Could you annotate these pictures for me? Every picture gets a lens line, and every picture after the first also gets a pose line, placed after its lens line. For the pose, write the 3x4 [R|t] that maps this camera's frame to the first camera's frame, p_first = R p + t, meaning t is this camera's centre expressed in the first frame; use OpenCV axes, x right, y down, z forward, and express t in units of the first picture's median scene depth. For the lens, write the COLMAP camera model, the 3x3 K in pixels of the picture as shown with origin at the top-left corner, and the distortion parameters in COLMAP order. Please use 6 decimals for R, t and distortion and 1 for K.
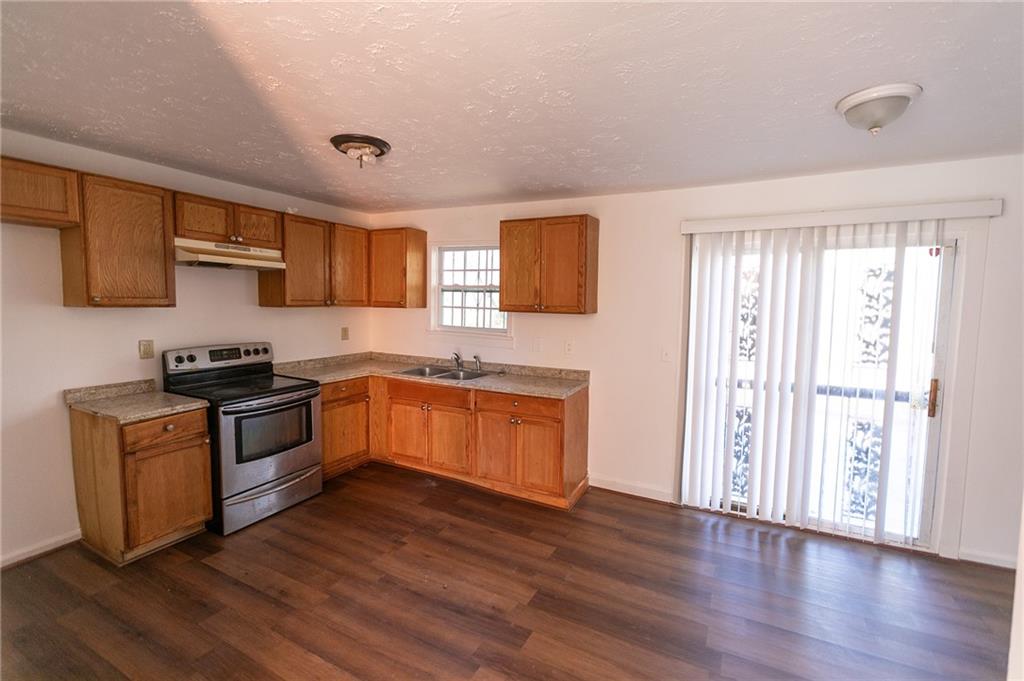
lens RADIAL K [[454.9, 0, 511.0], [0, 454.9, 334.6], [0, 0, 1]] dist [0.002448, 0.000260]
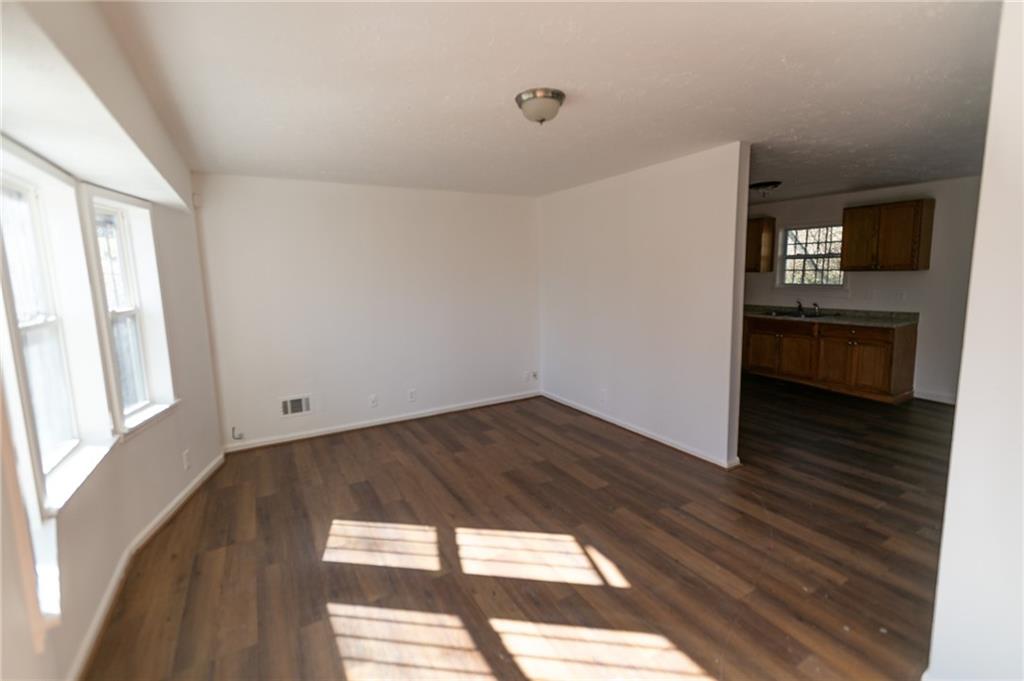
lens RADIAL K [[454.9, 0, 511.0], [0, 454.9, 334.6], [0, 0, 1]] dist [0.002448, 0.000260]
pose [[0.839327, 0.035089, -0.542493, -0.123349], [0.000078, 0.997907, 0.064666, 0.064094], [0.543626, -0.054319, 0.837568, -0.902291]]
